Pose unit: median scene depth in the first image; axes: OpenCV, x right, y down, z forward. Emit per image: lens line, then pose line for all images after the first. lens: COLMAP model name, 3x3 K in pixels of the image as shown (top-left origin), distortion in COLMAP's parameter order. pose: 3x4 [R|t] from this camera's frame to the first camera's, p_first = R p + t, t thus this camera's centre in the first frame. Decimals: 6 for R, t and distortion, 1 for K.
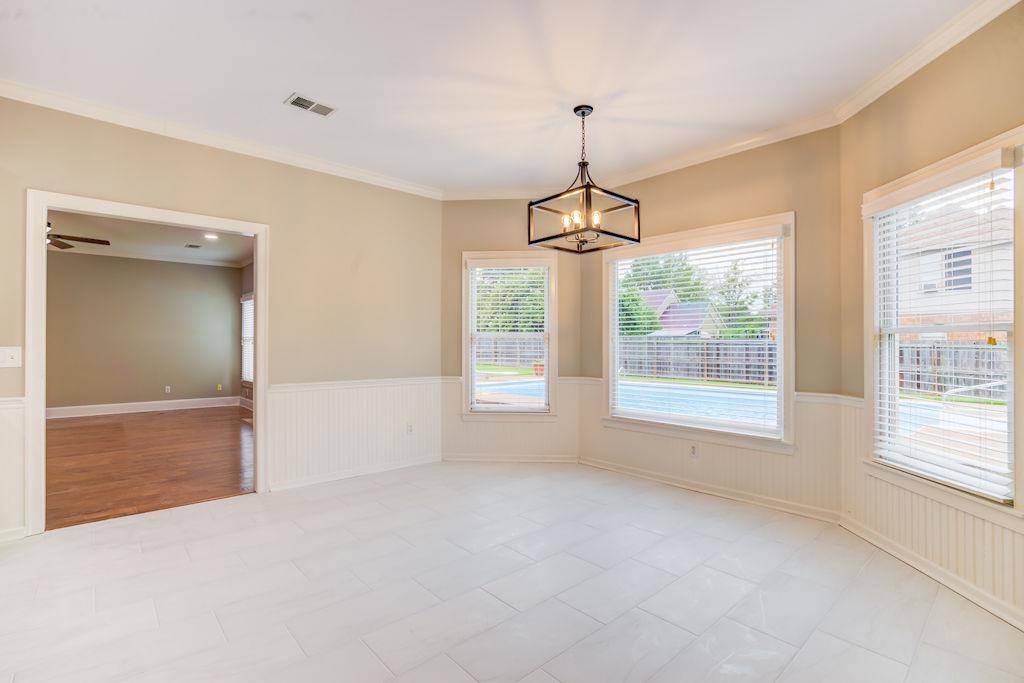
lens RADIAL K [[477.9, 0, 534.9], [0, 477.9, 345.8], [0, 0, 1]] dist [-0.020968, 0.009694]
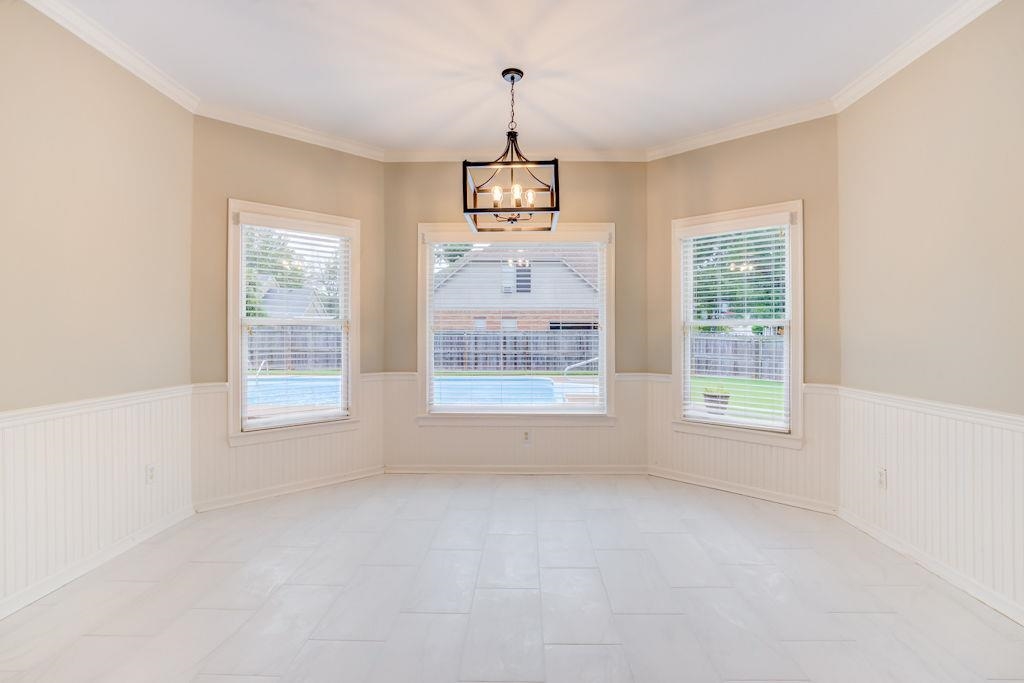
lens RADIAL K [[477.9, 0, 501.5], [0, 477.9, 335.4], [0, 0, 1]] dist [-0.020968, 0.009694]
pose [[0.699830, -0.004801, 0.714294, -0.368287], [0.004863, 0.999986, 0.001957, -0.001682], [-0.714293, 0.002104, 0.699843, 0.253753]]
